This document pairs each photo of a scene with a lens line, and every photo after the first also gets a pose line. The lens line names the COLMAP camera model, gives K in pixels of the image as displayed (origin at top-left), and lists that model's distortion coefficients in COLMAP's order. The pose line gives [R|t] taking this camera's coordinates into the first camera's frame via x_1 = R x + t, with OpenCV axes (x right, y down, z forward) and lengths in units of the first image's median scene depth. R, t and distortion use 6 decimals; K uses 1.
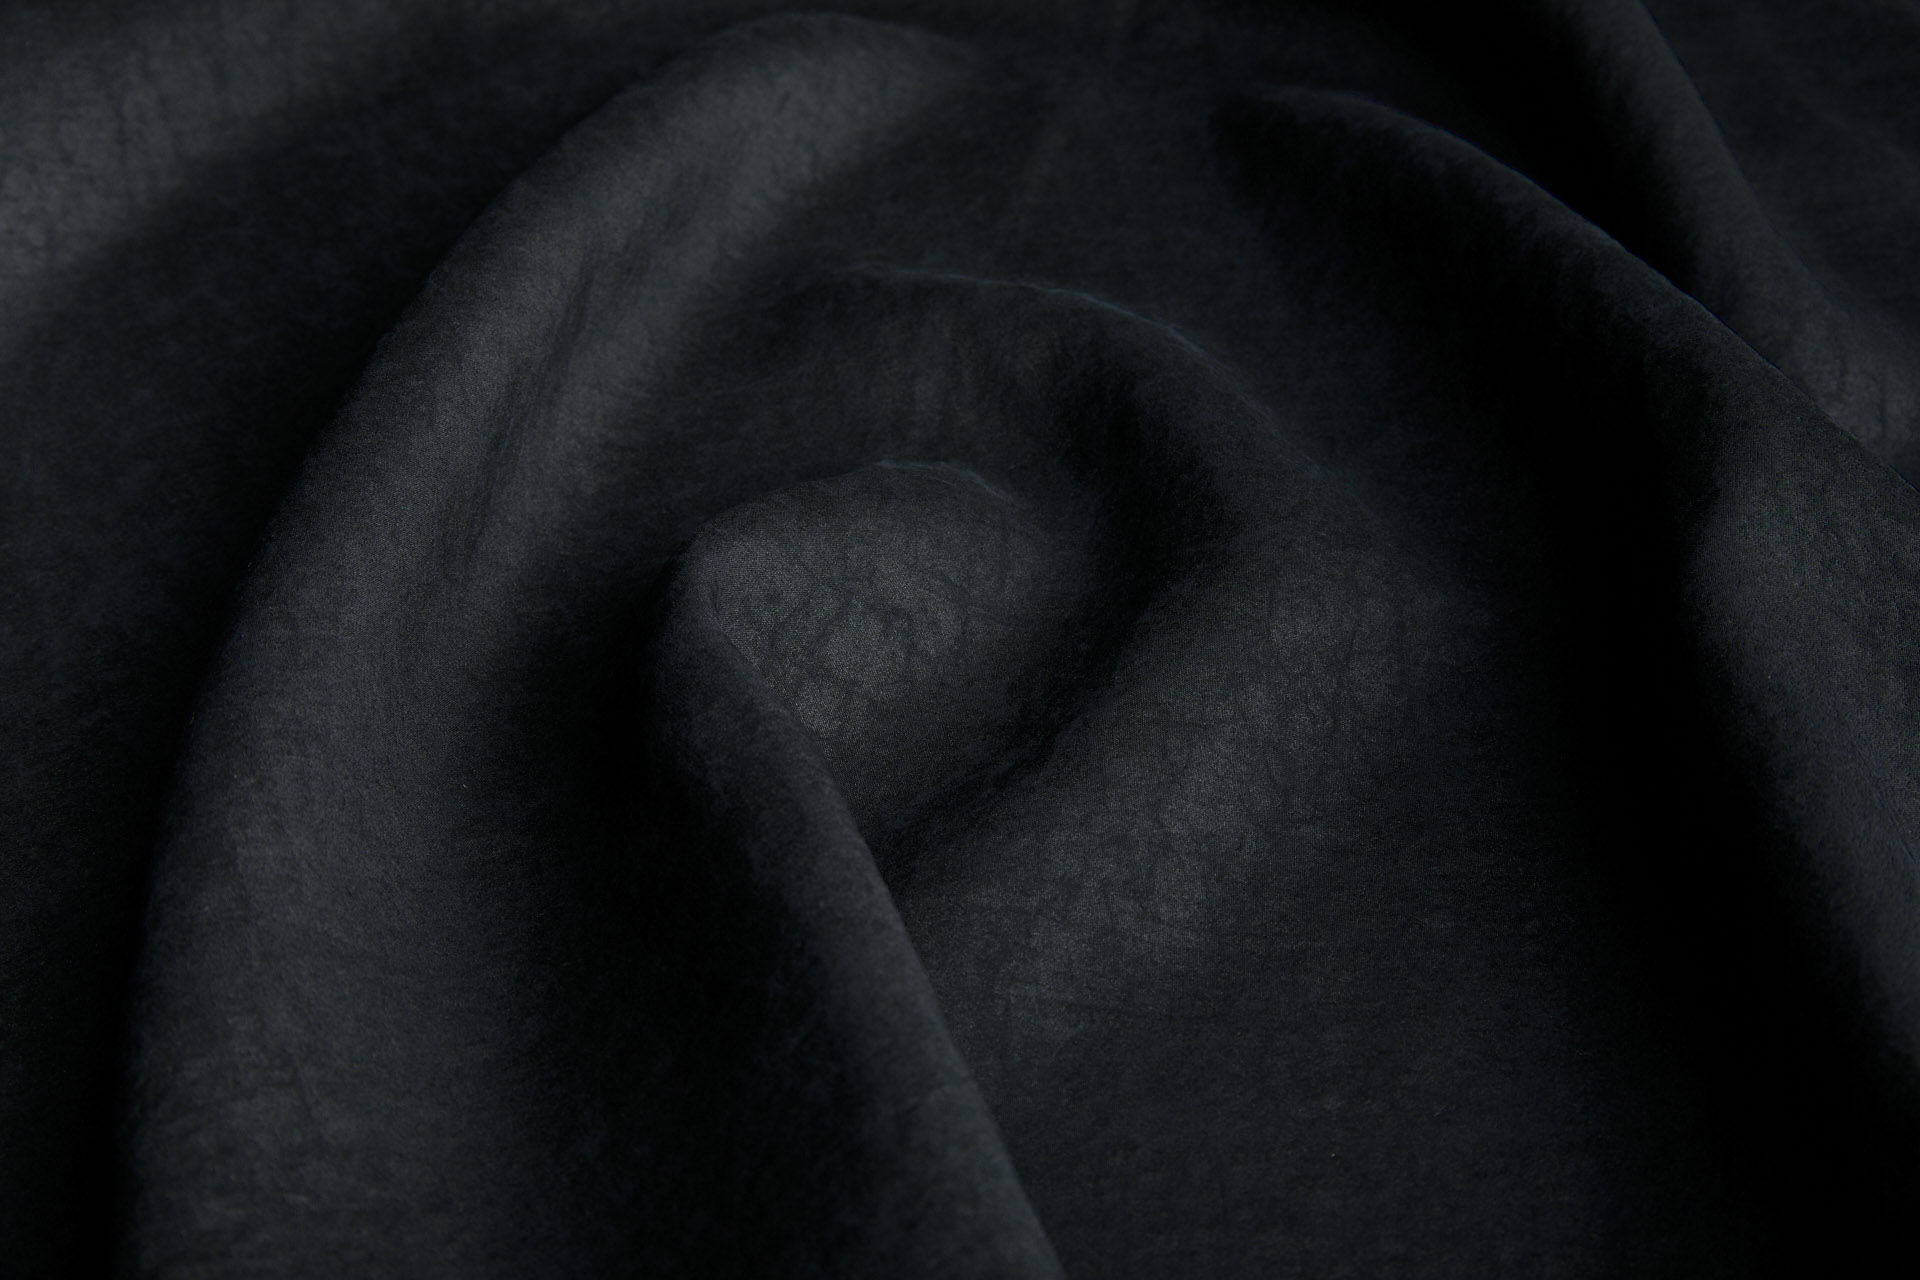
lens RADIAL K [[2818.5, 0, 960.0], [0, 2818.5, 640.0], [0, 0, 1]] dist [-0.305033, 2.770702]
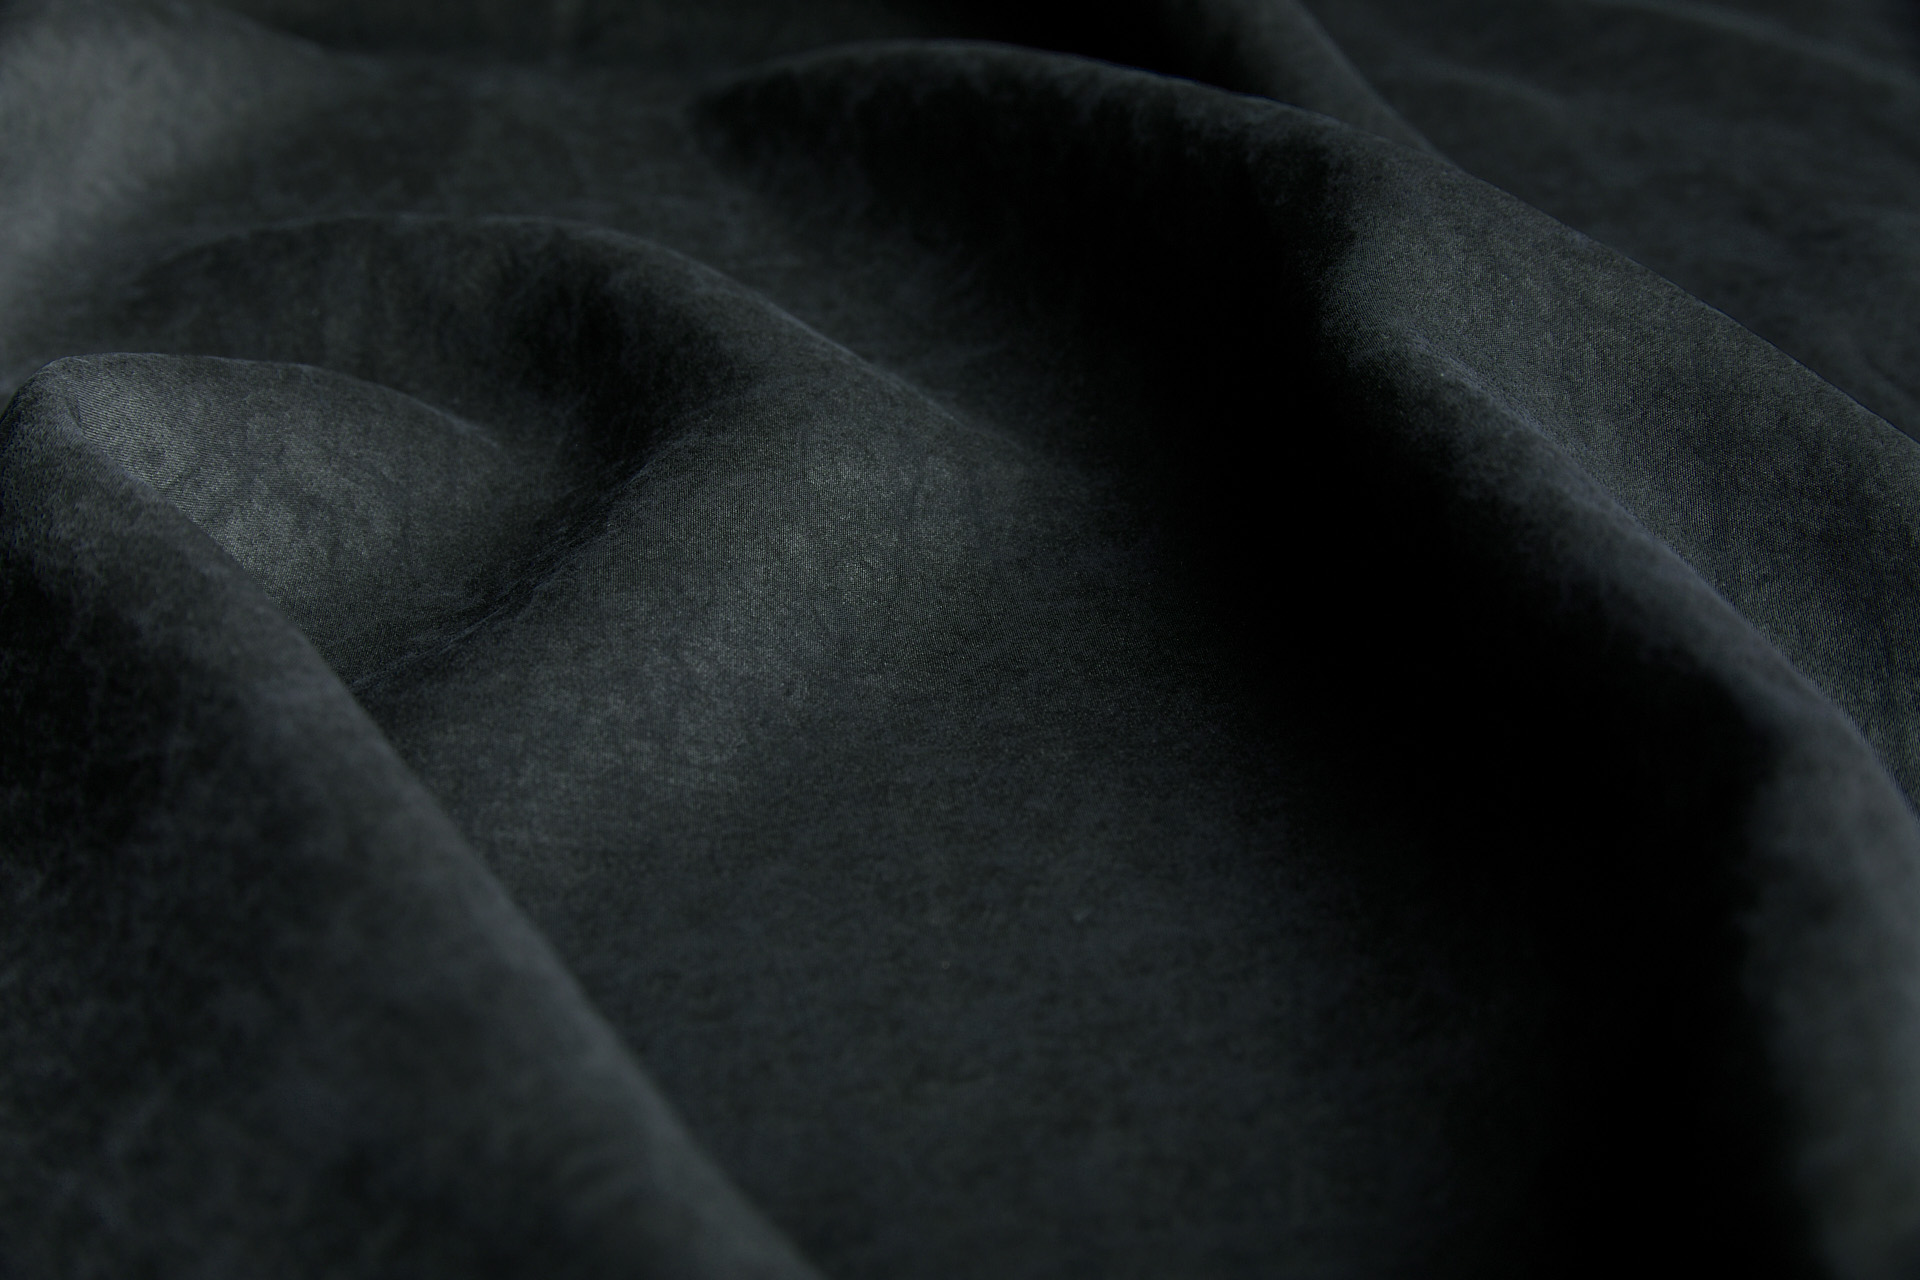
lens RADIAL K [[3942.7, 0, 960.0], [0, 3942.7, 640.0], [0, 0, 1]] dist [-0.172488, -0.654341]
pose [[0.985984, -0.047439, 0.159952, -0.023472], [0.092008, 0.954367, -0.284108, 0.368485], [-0.139175, 0.294843, 0.945356, -0.010701]]
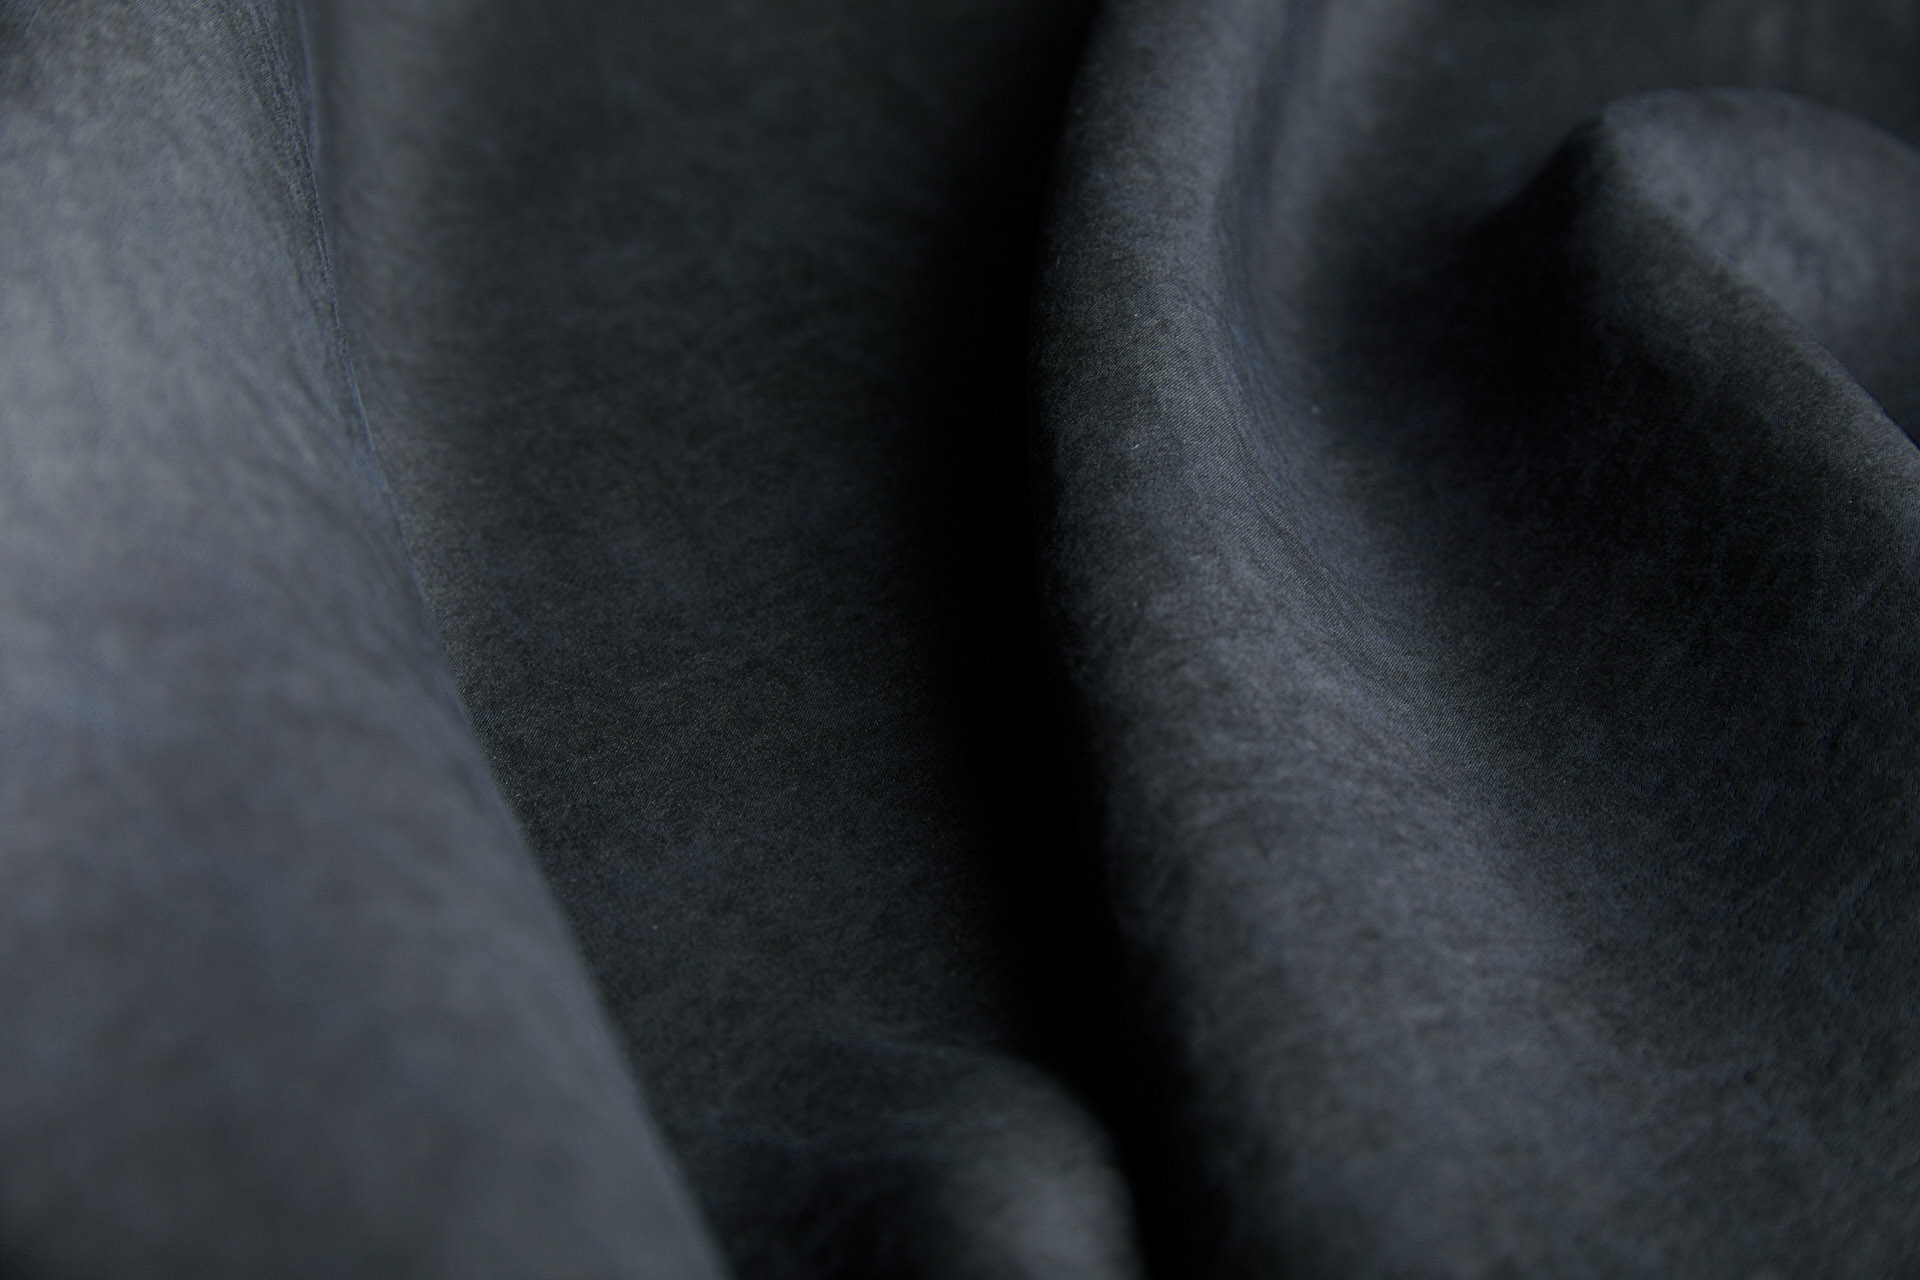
lens RADIAL K [[5162.6, 0, 964.7], [0, 5162.6, 483.8], [0, 0, 1]] dist [-0.165308, -1.406805]
pose [[0.998393, 0.030257, 0.047910, -0.357968], [-0.022290, 0.987050, -0.158855, 0.319504], [-0.052096, 0.157532, 0.986139, -0.456227]]
